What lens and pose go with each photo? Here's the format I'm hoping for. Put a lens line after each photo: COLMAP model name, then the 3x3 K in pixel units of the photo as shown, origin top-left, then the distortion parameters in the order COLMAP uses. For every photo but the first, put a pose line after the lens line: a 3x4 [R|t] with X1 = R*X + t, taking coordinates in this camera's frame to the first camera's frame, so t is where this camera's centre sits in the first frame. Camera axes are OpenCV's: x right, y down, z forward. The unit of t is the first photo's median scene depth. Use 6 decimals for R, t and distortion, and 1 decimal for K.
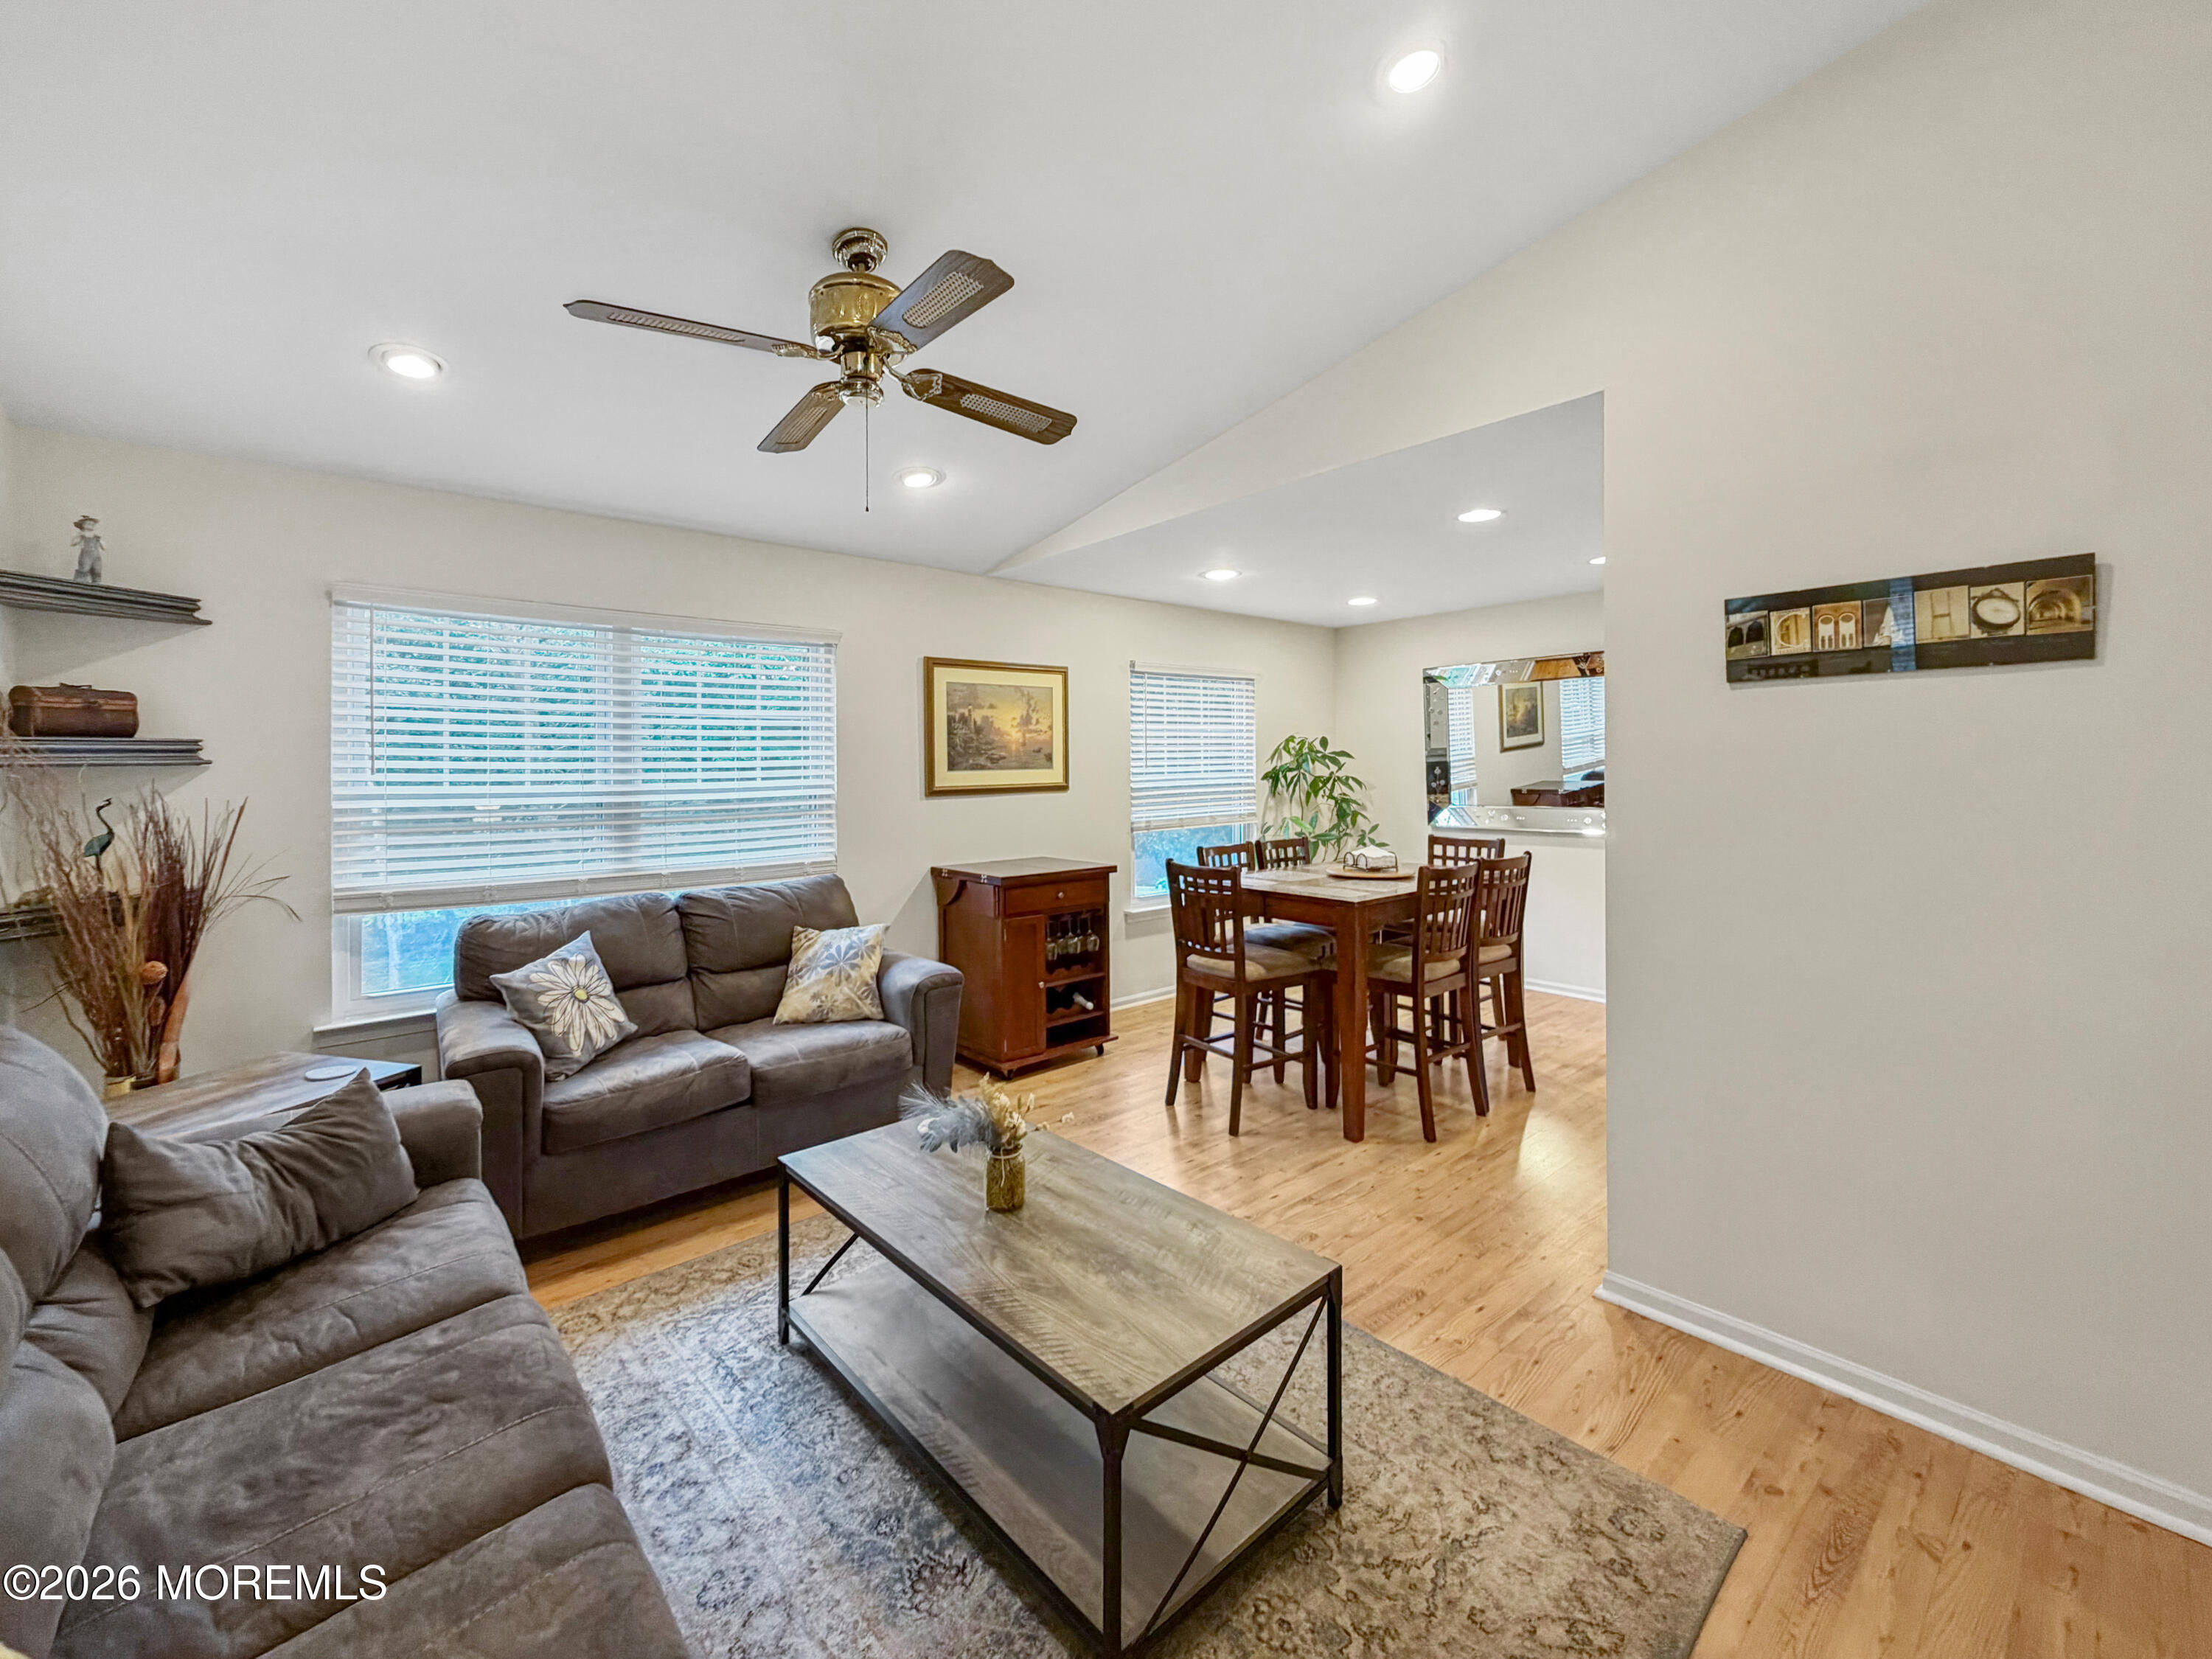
lens RADIAL K [[891.5, 0, 1085.0], [0, 891.5, 768.0], [0, 0, 1]] dist [-0.000947, -0.000154]
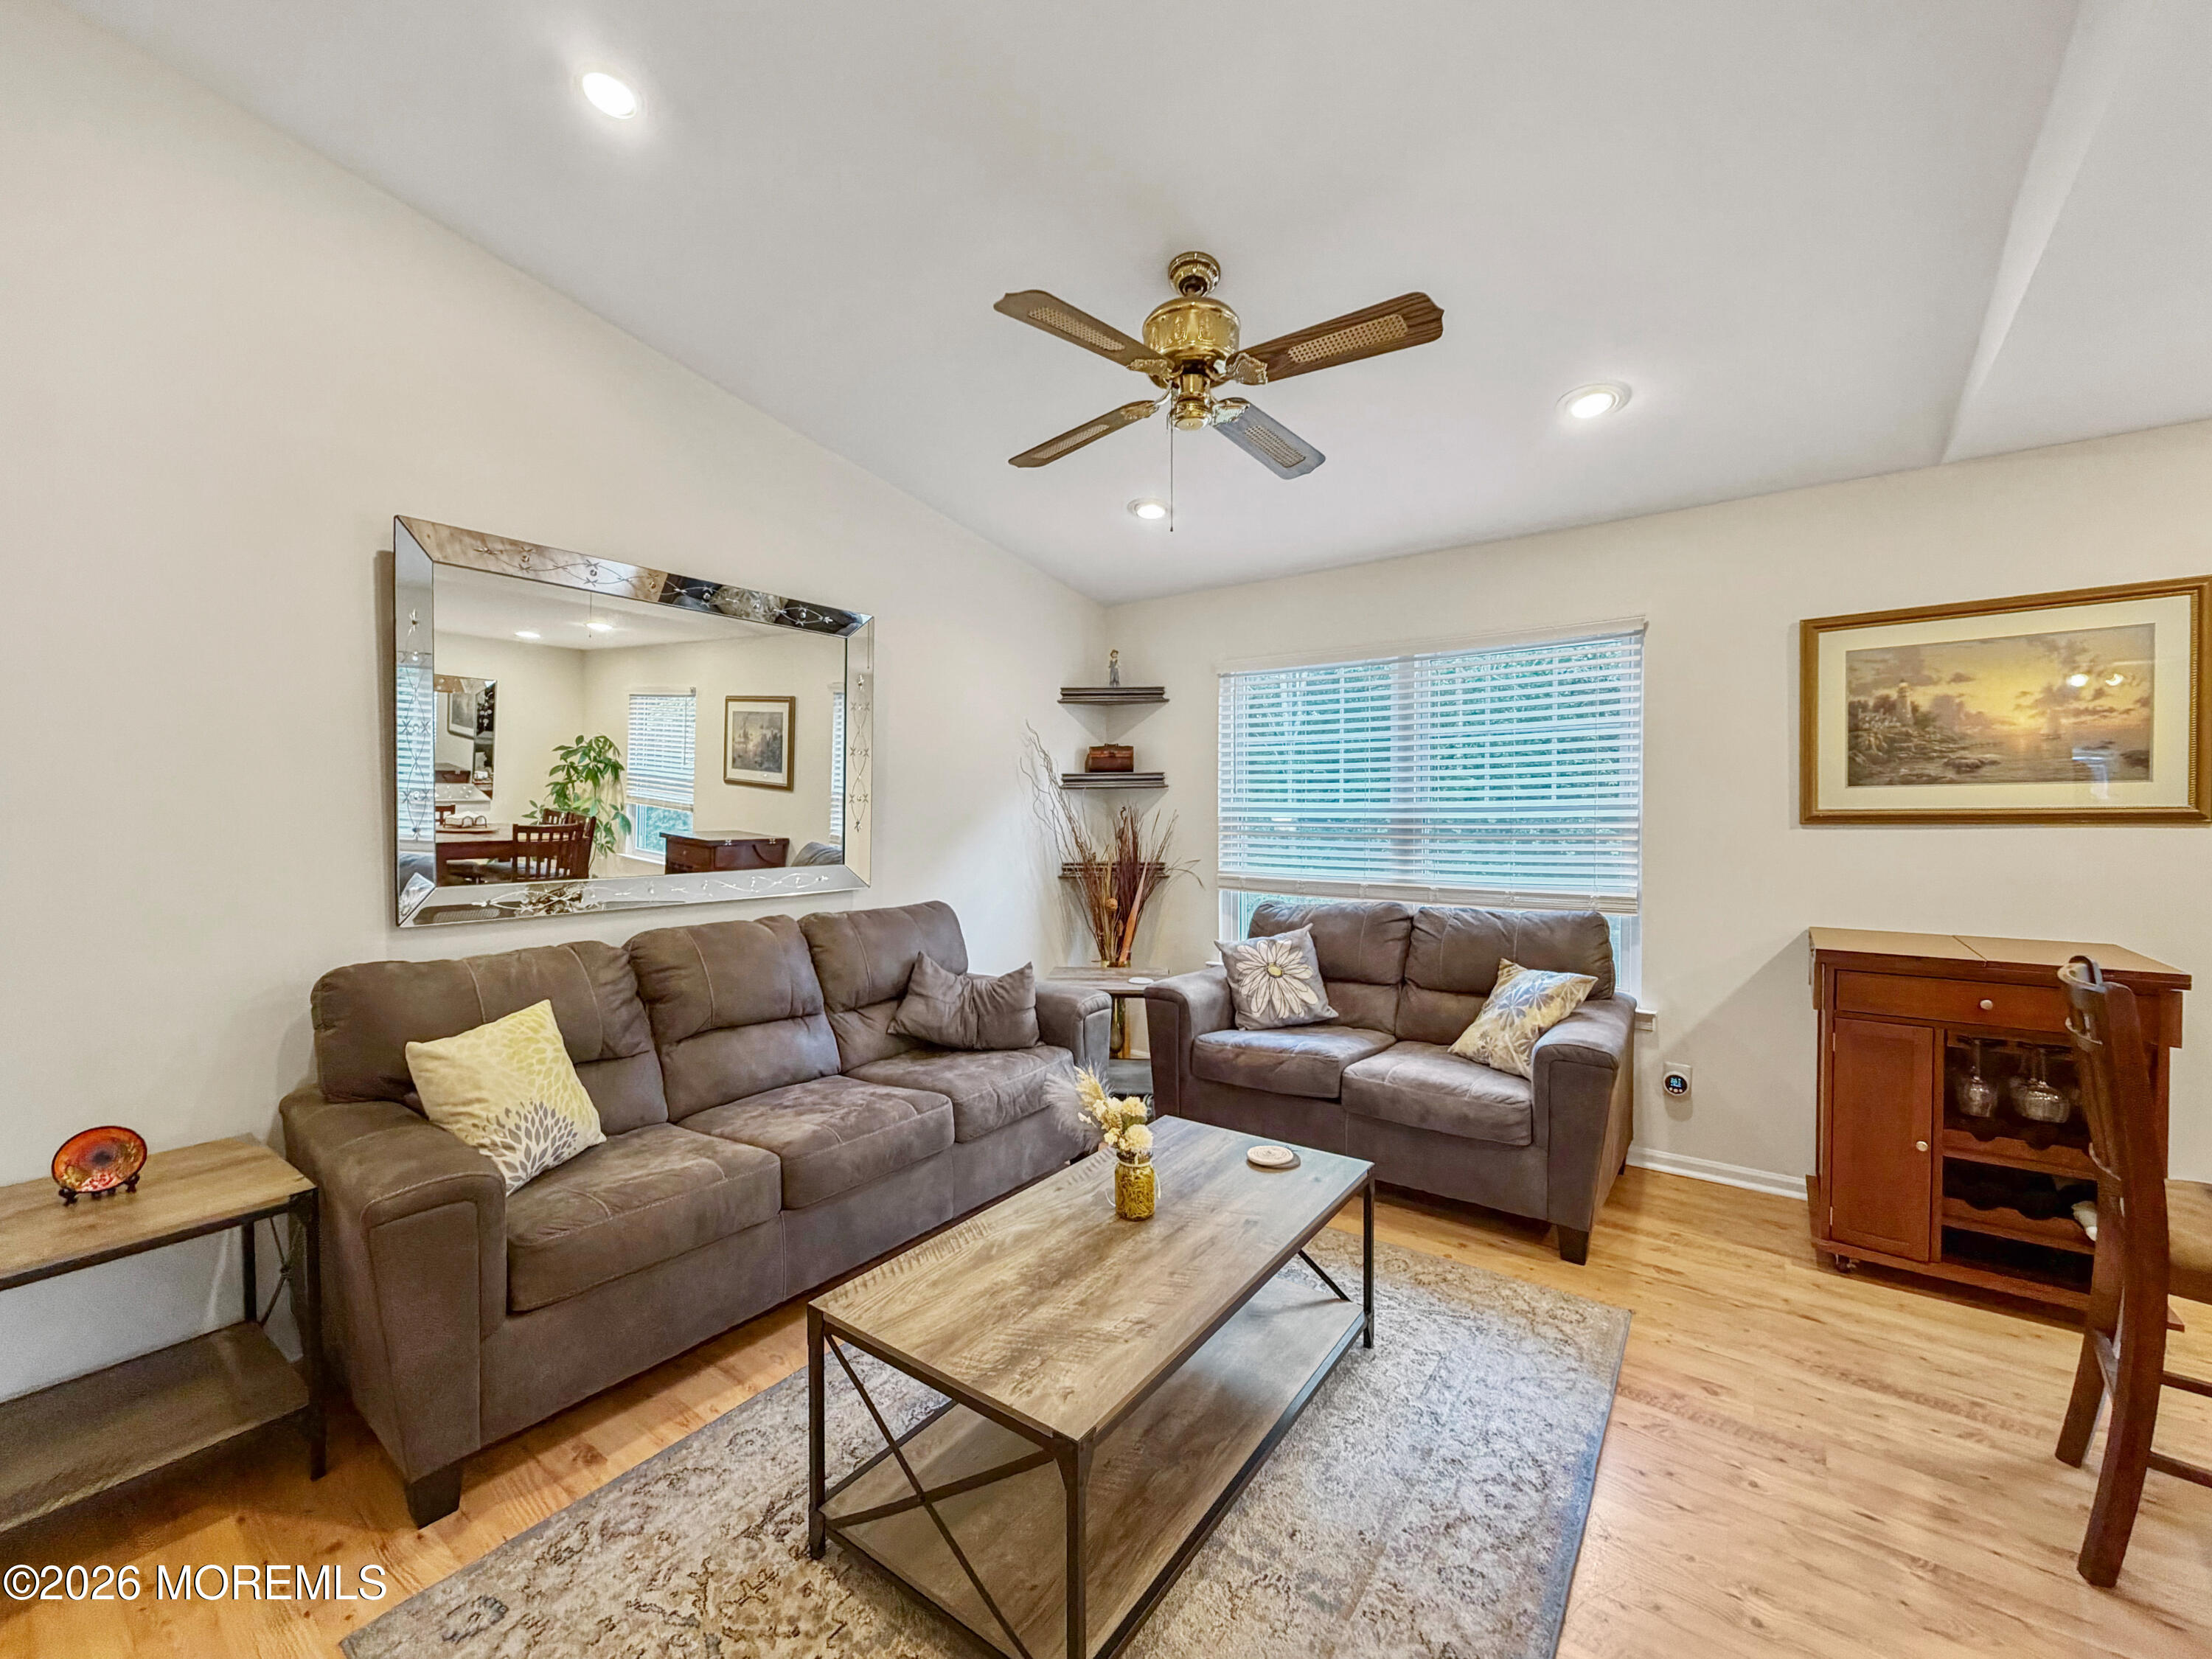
lens RADIAL K [[891.5, 0, 1105.8], [0, 891.5, 832.5], [0, 0, 1]] dist [-0.000947, -0.000154]
pose [[0.223438, 0.031999, -0.974193, 0.462811], [0.000210, 0.999459, 0.032877, 0.019886], [0.974718, -0.007551, 0.223311, 0.409000]]
